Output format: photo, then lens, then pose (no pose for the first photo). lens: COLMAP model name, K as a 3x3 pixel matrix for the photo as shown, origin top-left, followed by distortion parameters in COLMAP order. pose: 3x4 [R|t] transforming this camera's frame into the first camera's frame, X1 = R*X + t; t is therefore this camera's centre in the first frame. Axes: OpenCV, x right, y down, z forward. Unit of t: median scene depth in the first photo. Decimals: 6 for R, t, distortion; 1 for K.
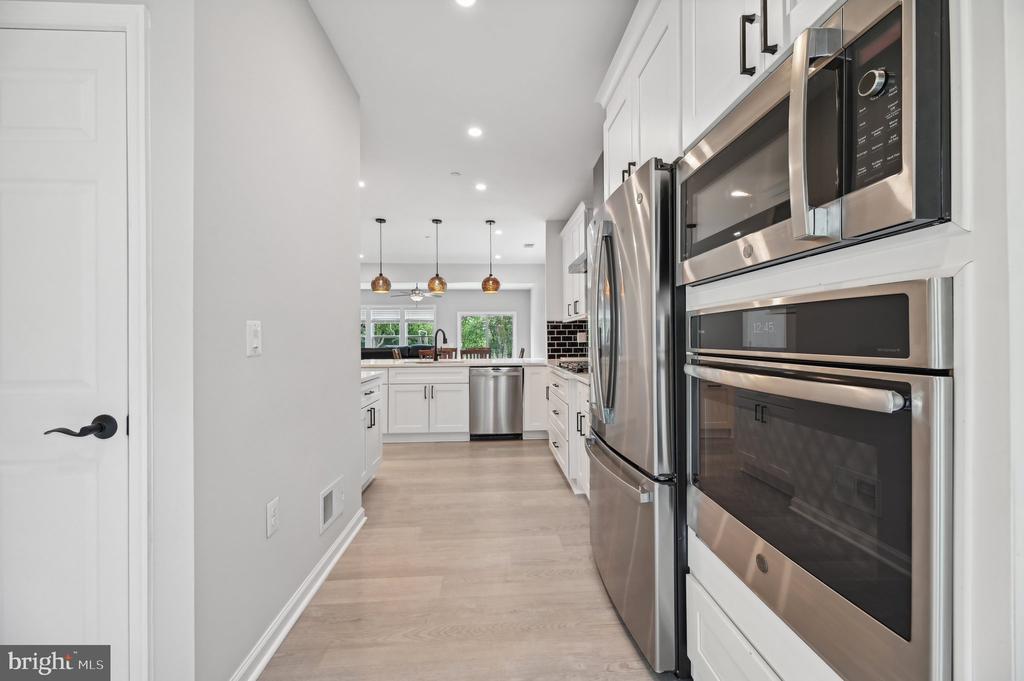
lens RADIAL K [[409.5, 0, 517.8], [0, 409.5, 330.8], [0, 0, 1]] dist [0.003829, -0.000212]
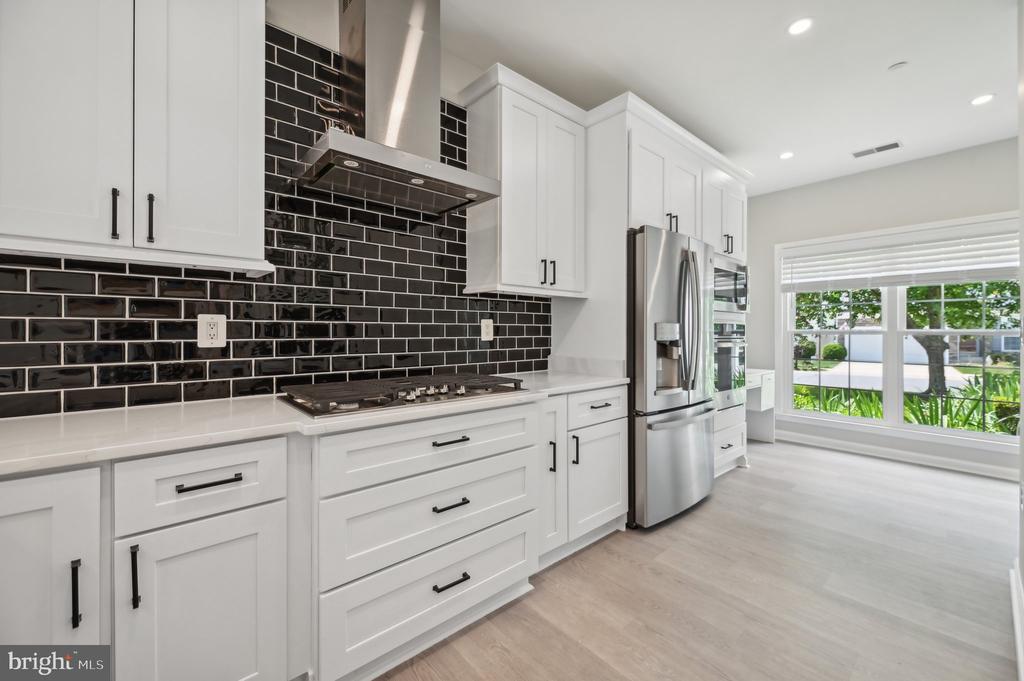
lens RADIAL K [[409.5, 0, 517.8], [0, 409.5, 330.8], [0, 0, 1]] dist [0.003829, -0.000212]
pose [[-0.609306, 0.008364, 0.792891, -0.210883], [-0.013261, 0.999697, -0.020735, 0.020028], [-0.792824, -0.023148, -0.609010, 0.891558]]
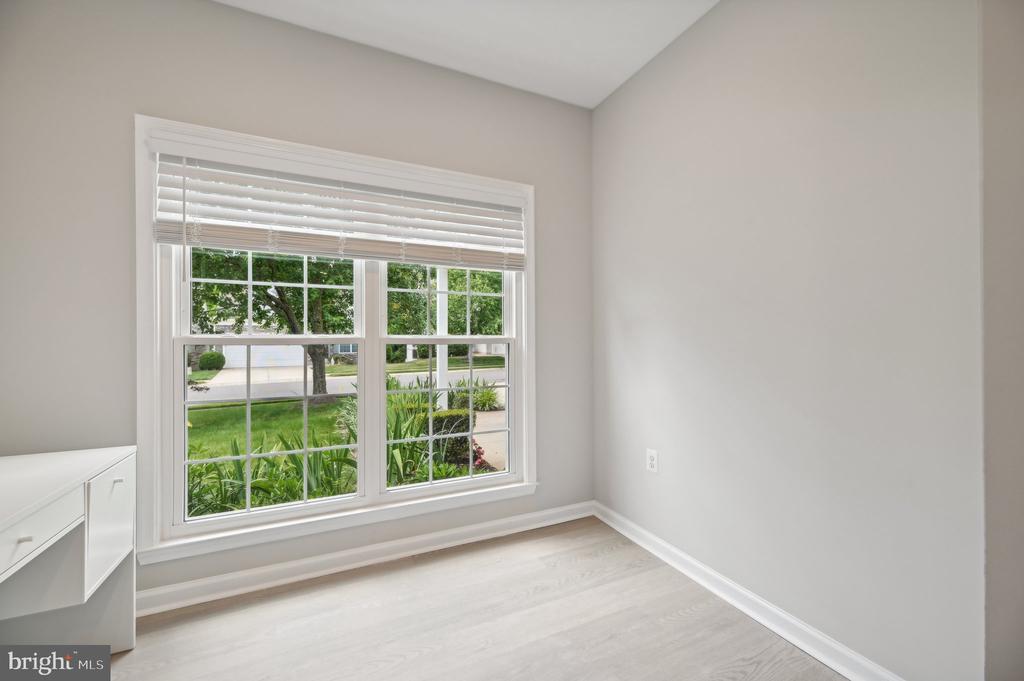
lens RADIAL K [[414.1, 0, 518.1], [0, 414.1, 337.0], [0, 0, 1]] dist [0.008052, -0.000519]
pose [[-0.927394, 0.011295, -0.373915, 0.005156], [0.019859, 0.999621, -0.019058, 0.005215], [0.373558, -0.025099, -0.927267, 0.306401]]
